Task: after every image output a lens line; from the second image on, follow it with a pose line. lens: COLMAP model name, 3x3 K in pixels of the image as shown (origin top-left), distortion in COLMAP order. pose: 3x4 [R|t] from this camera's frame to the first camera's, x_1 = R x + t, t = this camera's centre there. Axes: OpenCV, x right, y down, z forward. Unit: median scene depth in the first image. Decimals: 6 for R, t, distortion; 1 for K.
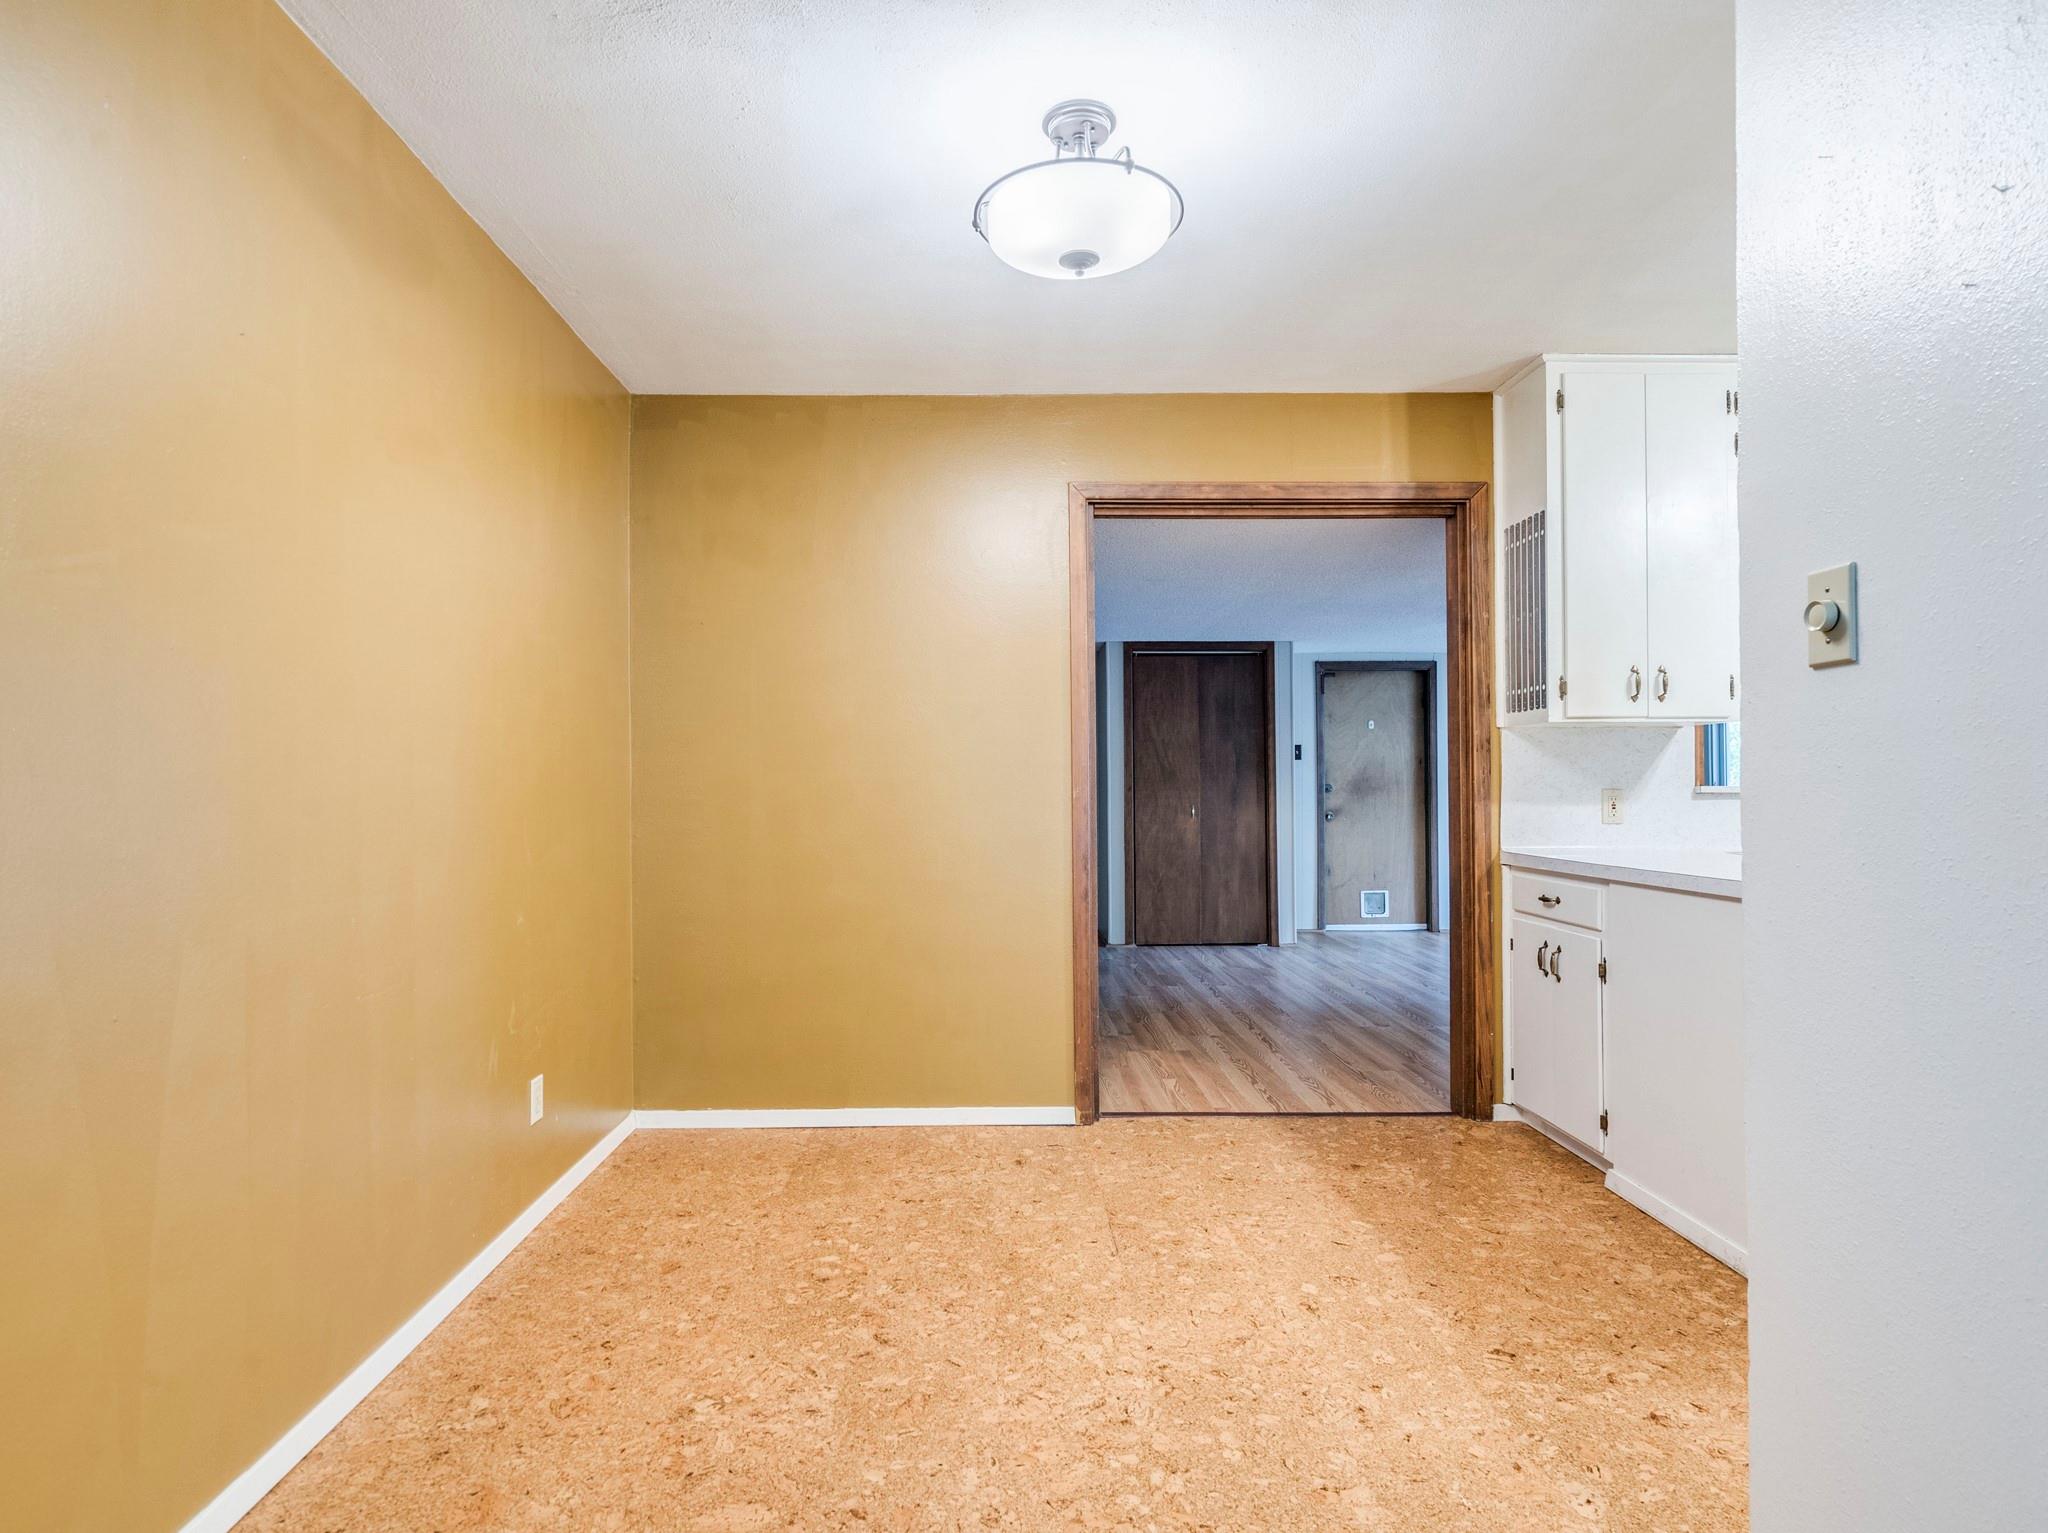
lens RADIAL K [[1113.4, 0, 1024.0], [0, 1113.4, 766.5], [0, 0, 1]] dist [-0.009253, 0.000163]
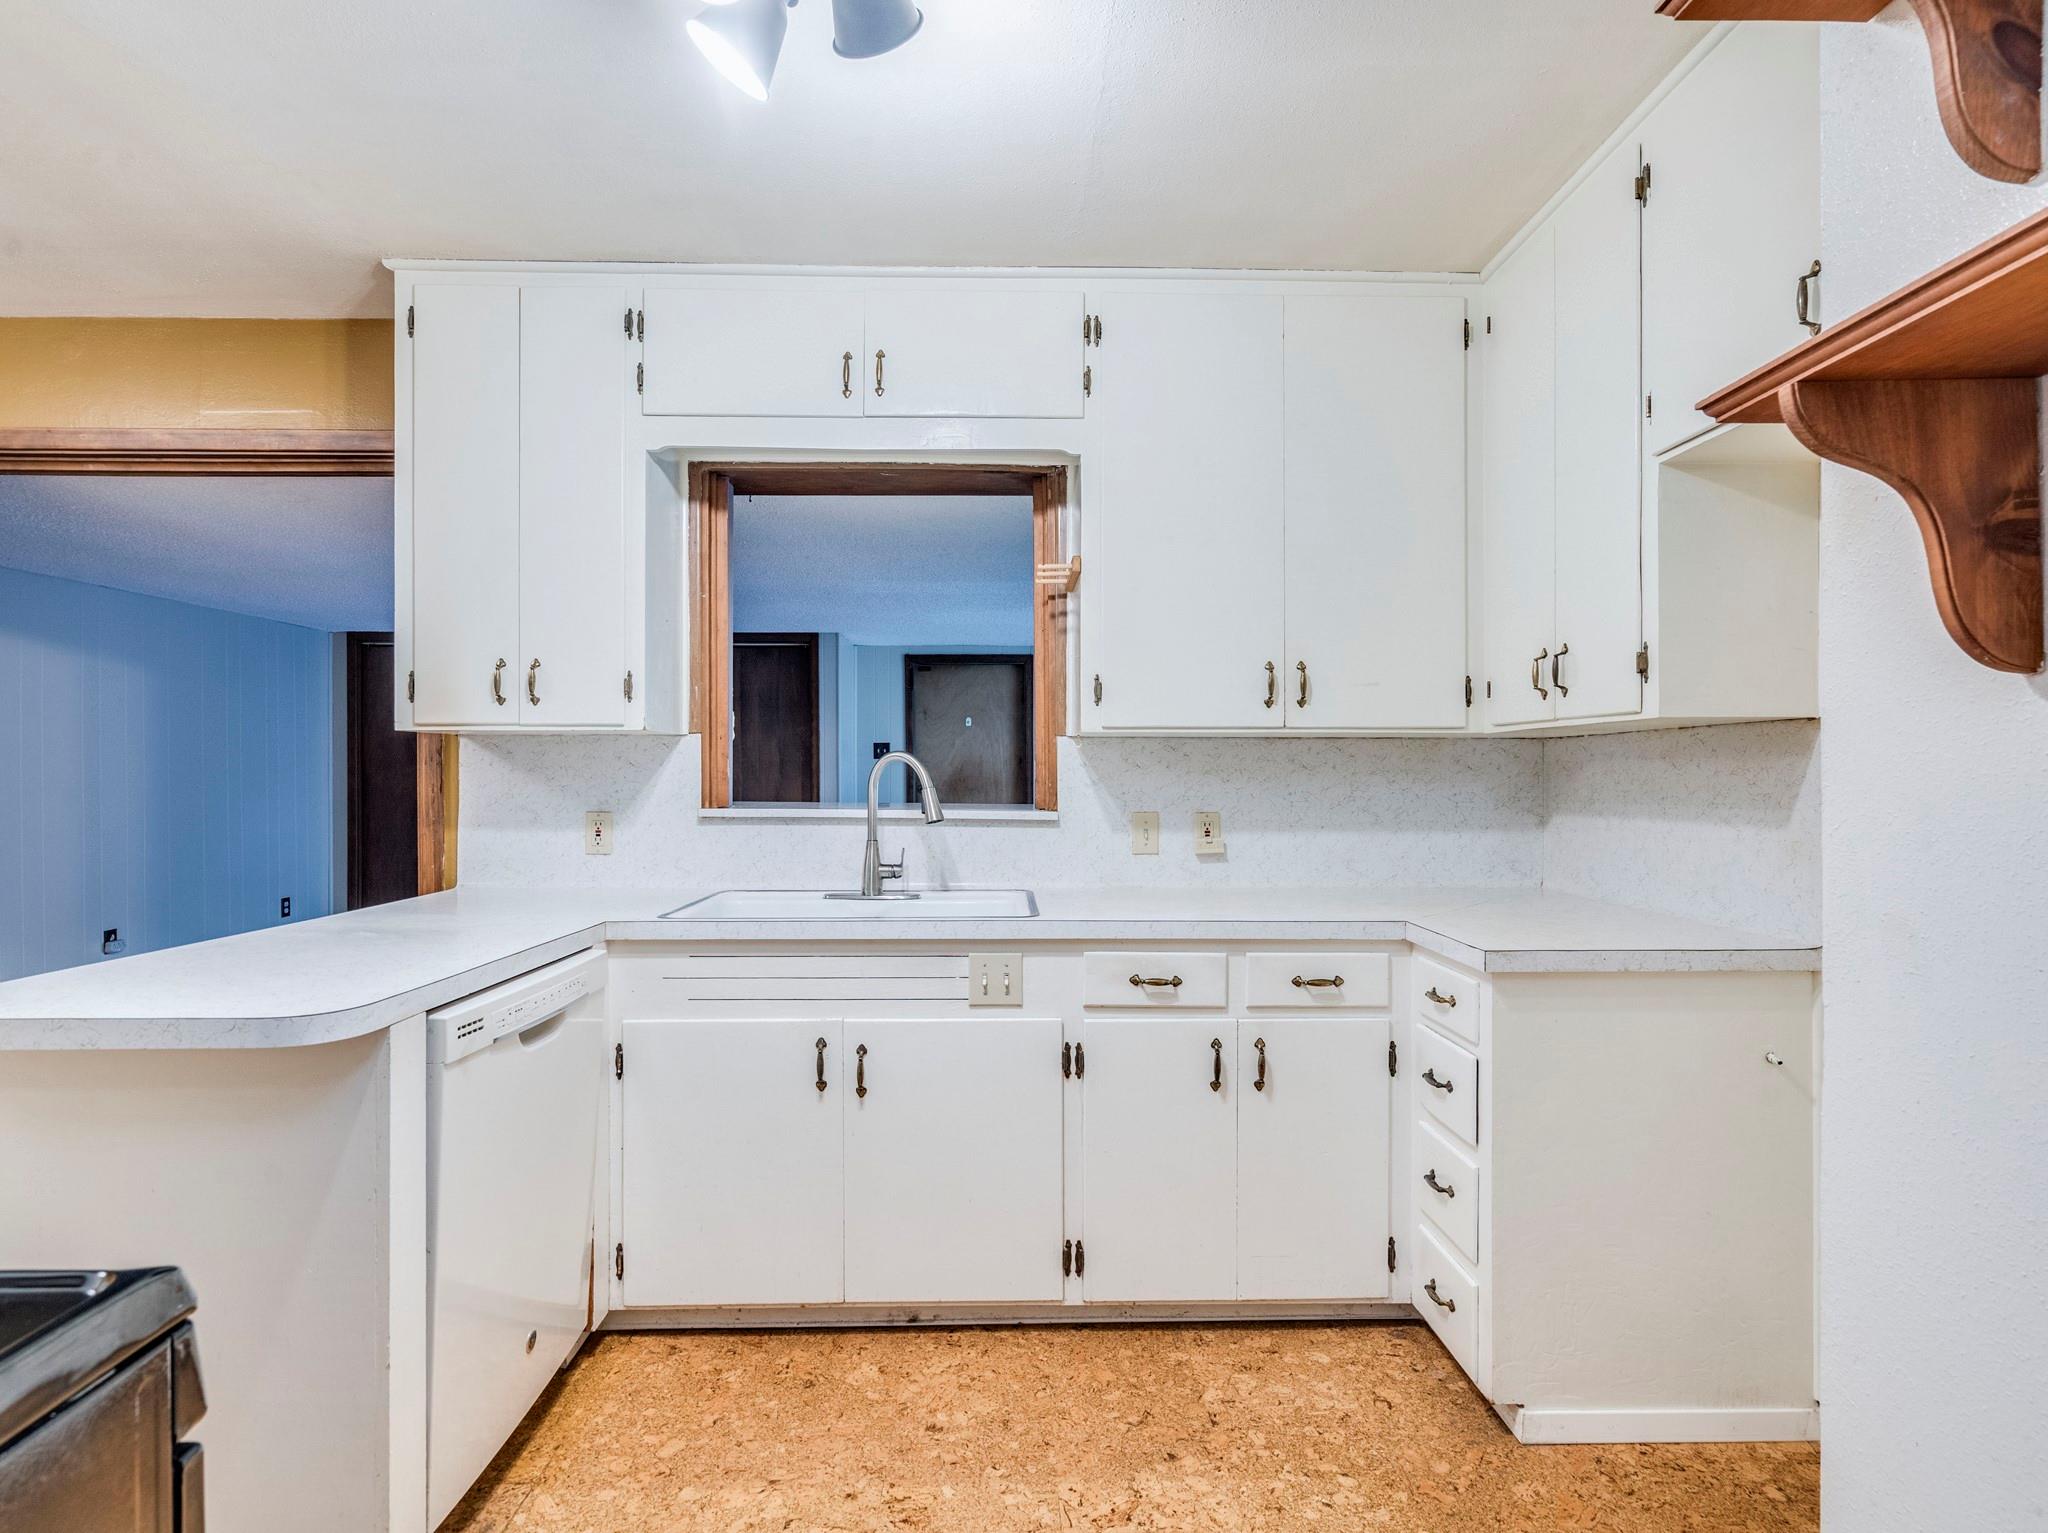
lens RADIAL K [[1066.7, 0, 1043.7], [0, 1066.7, 772.7], [0, 0, 1]] dist [-0.002867, 0.000448]
pose [[0.999949, 0.006027, 0.008143, 0.852504], [-0.006165, 0.999835, 0.017090, -0.023864], [-0.008039, -0.017140, 0.999821, 0.219737]]
